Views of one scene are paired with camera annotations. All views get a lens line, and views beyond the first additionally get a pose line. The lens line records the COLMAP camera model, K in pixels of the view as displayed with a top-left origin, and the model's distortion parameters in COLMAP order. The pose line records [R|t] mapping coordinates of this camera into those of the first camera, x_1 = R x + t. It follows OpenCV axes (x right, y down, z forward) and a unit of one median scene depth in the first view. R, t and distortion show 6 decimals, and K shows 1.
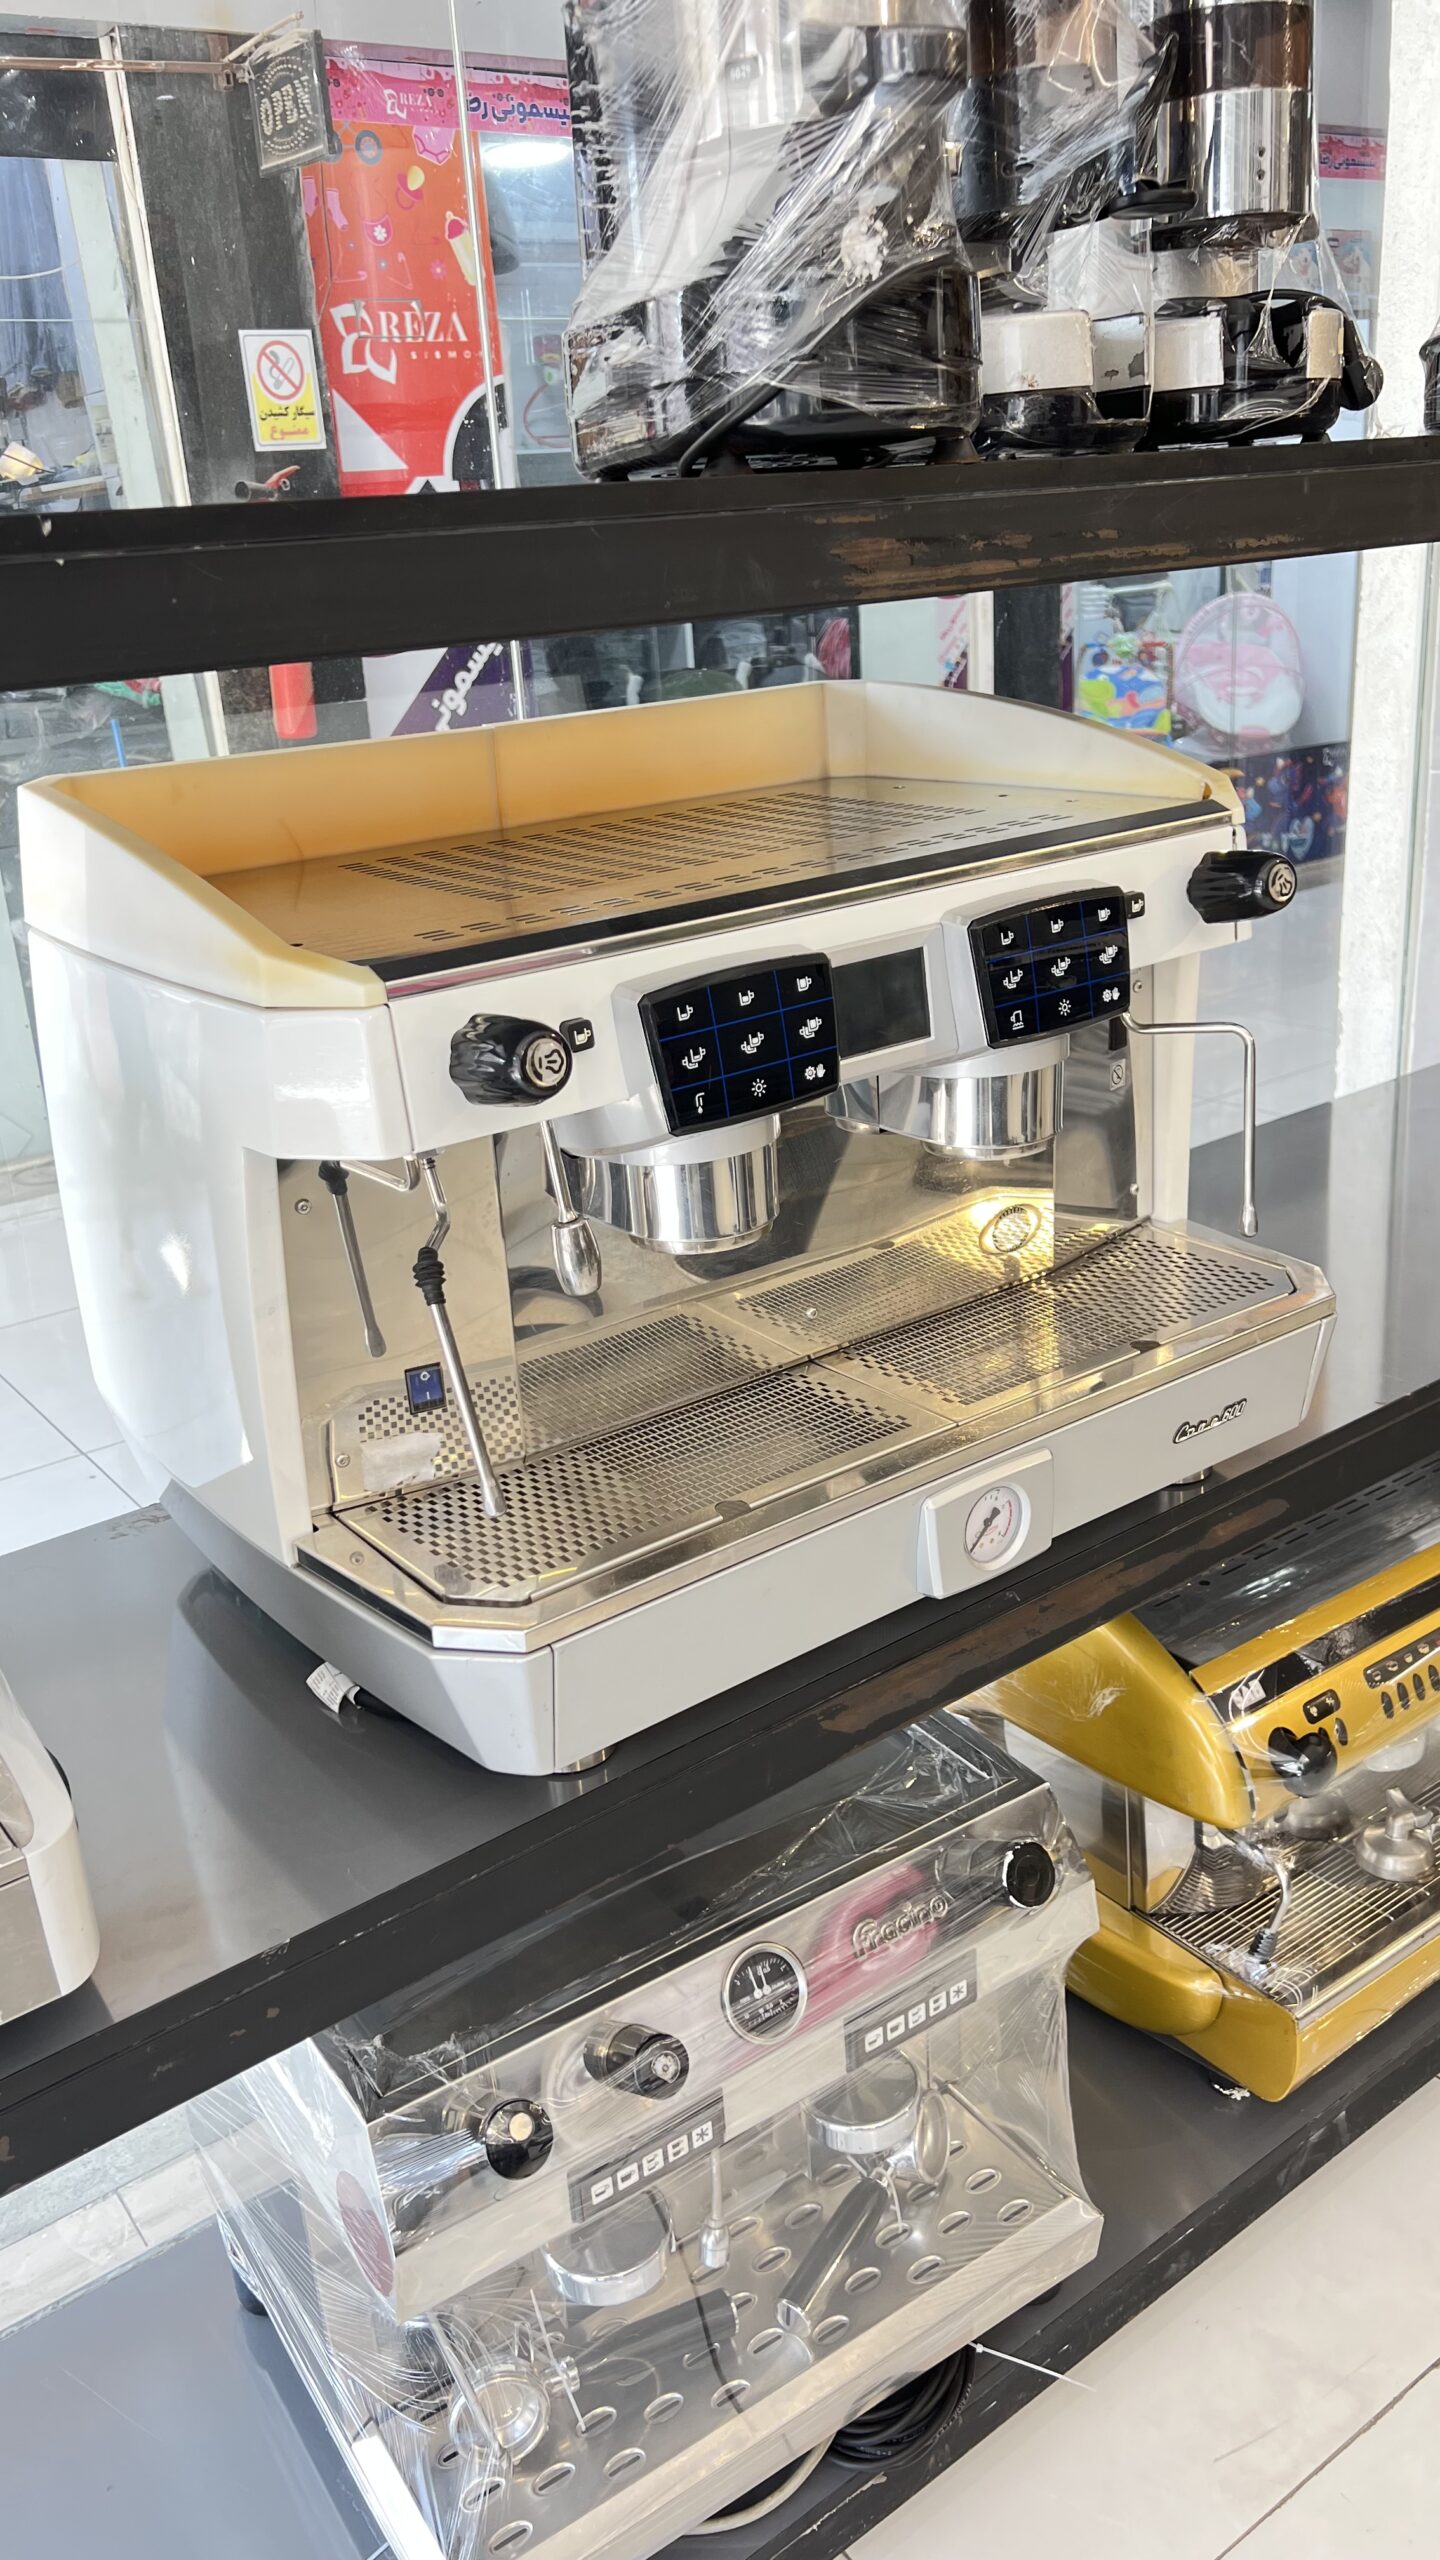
lens RADIAL K [[1934.1, 0, 720.0], [0, 1934.1, 1280.0], [0, 0, 1]] dist [0.005096, 0.001477]
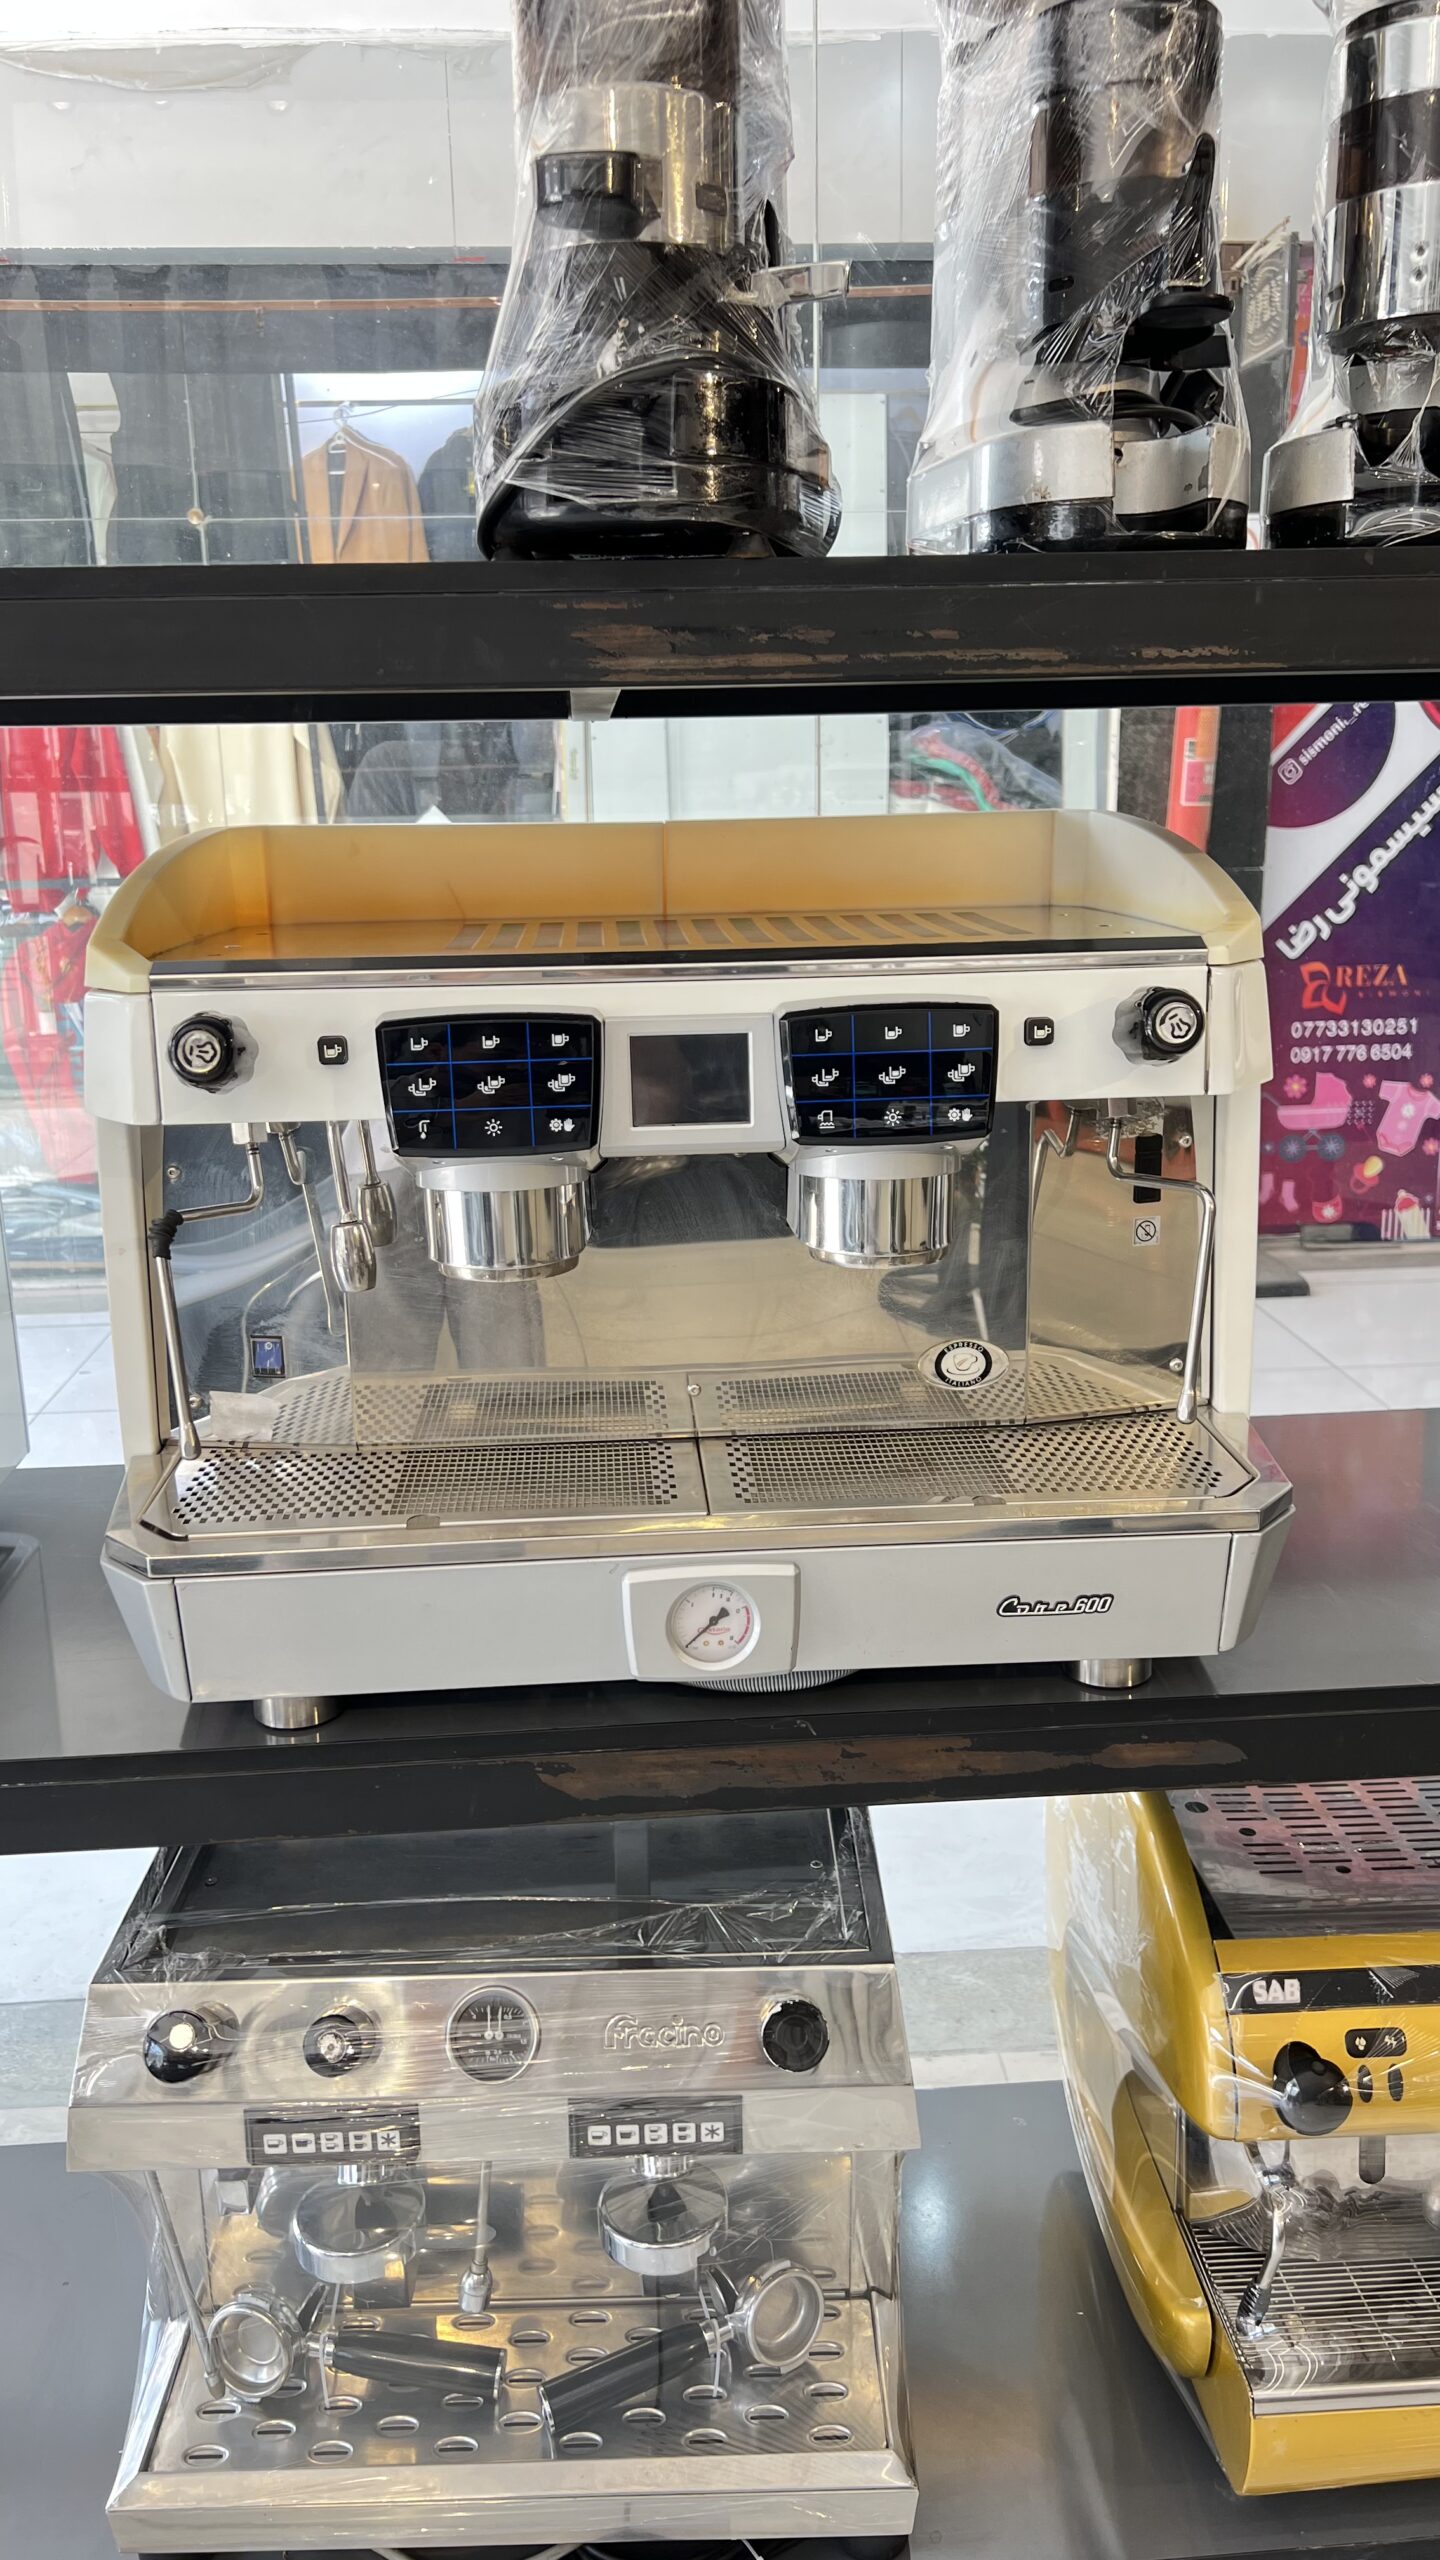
lens RADIAL K [[1941.7, 0, 730.9], [0, 1941.7, 1260.2], [0, 0, 1]] dist [0.013605, -0.001664]
pose [[0.846099, 0.177571, -0.502579, 0.618321], [-0.226107, 0.973410, -0.036730, -0.017484], [0.482693, 0.144714, 0.863751, 0.139398]]
